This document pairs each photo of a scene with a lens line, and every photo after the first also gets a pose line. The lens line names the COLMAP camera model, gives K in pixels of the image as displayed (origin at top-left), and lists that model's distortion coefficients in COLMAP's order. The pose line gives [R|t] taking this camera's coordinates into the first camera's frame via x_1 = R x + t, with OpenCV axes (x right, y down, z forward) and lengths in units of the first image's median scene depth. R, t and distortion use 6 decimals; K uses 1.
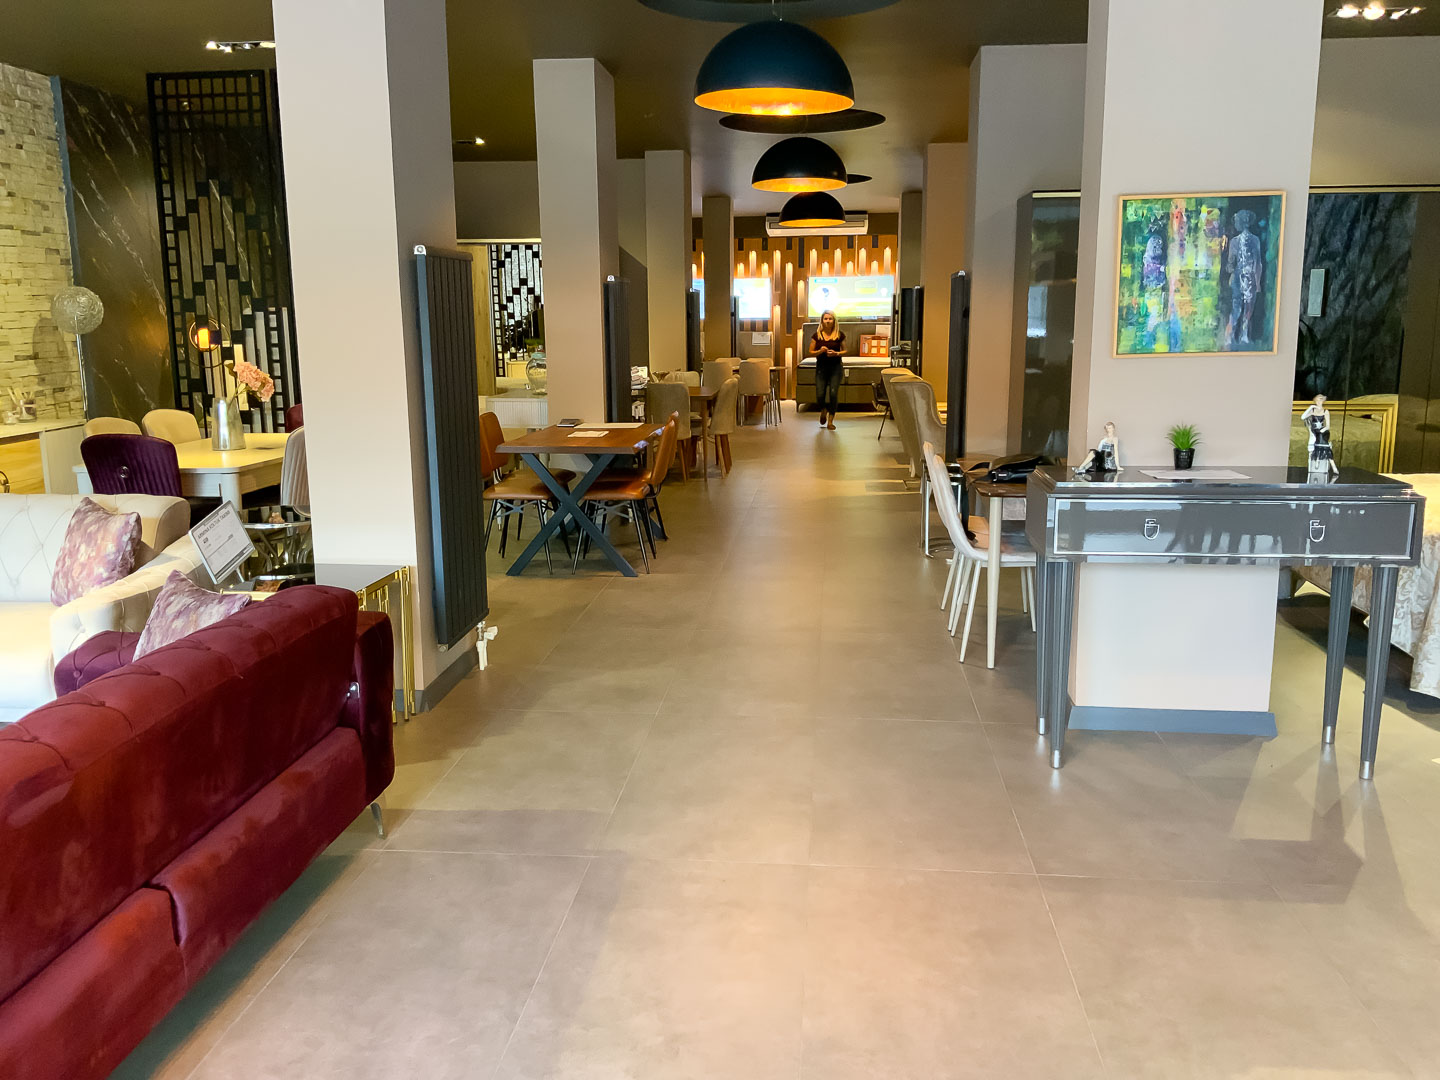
lens RADIAL K [[1203.8, 0, 715.2], [0, 1203.8, 547.3], [0, 0, 1]] dist [0.002334, -0.027532]
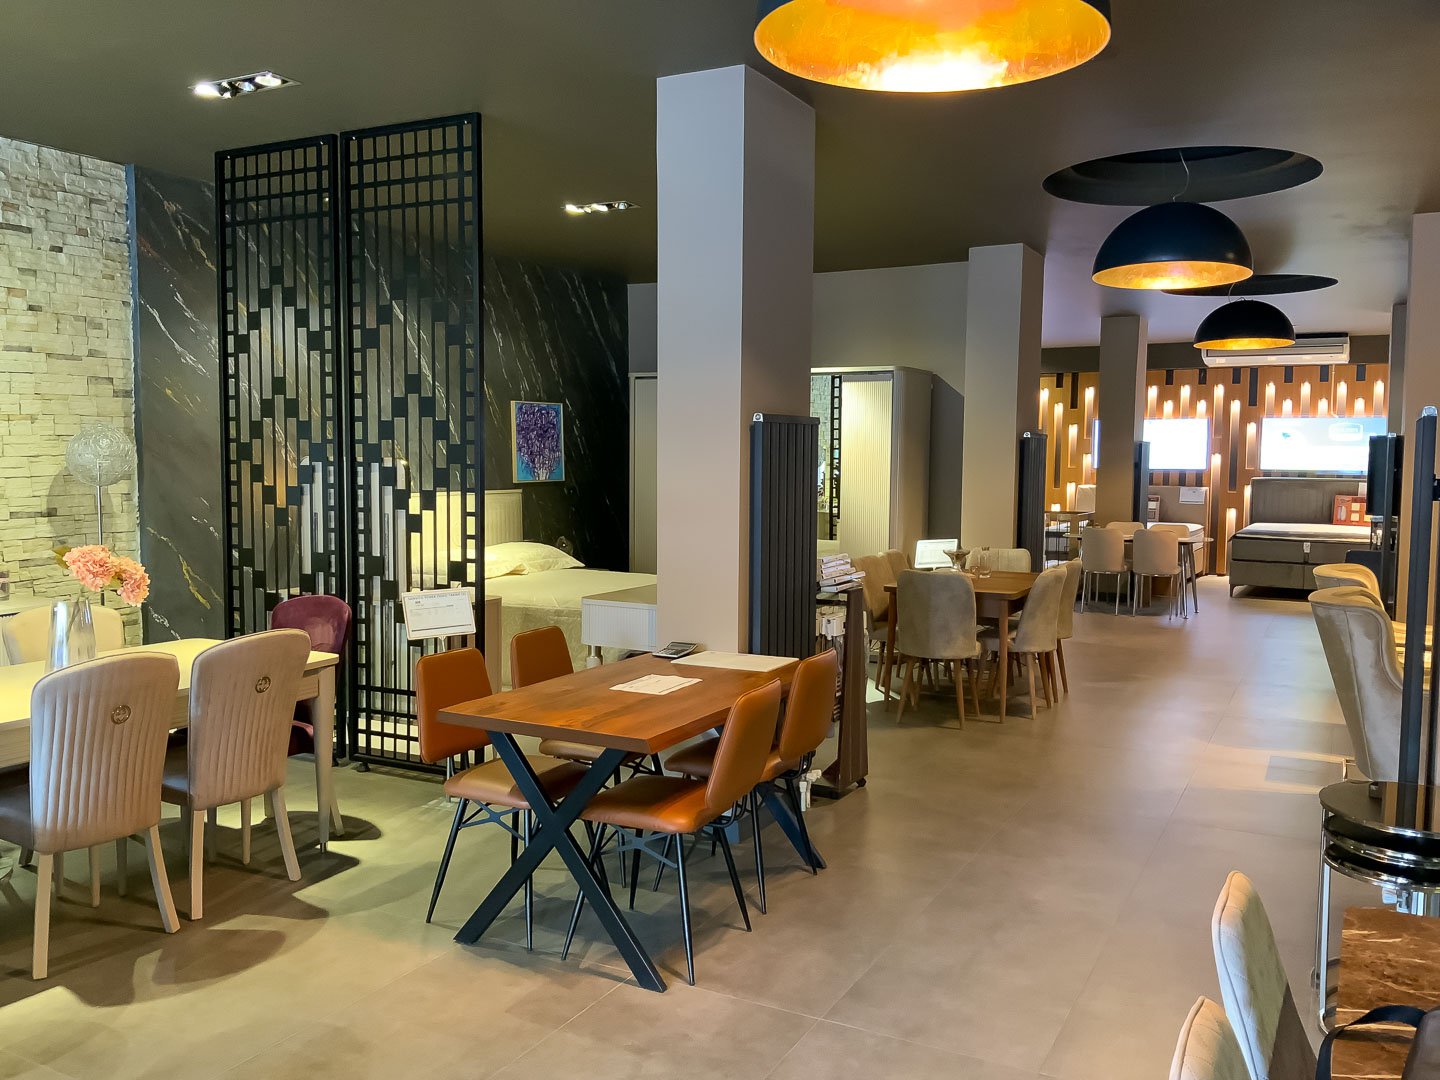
lens RADIAL K [[1203.8, 0, 715.2], [0, 1203.8, 547.3], [0, 0, 1]] dist [0.002334, -0.027532]
pose [[0.924749, 0.047821, -0.377561, 0.122895], [-0.089356, 0.991624, -0.093262, -0.102838], [0.369939, 0.119981, 0.921276, 0.445967]]
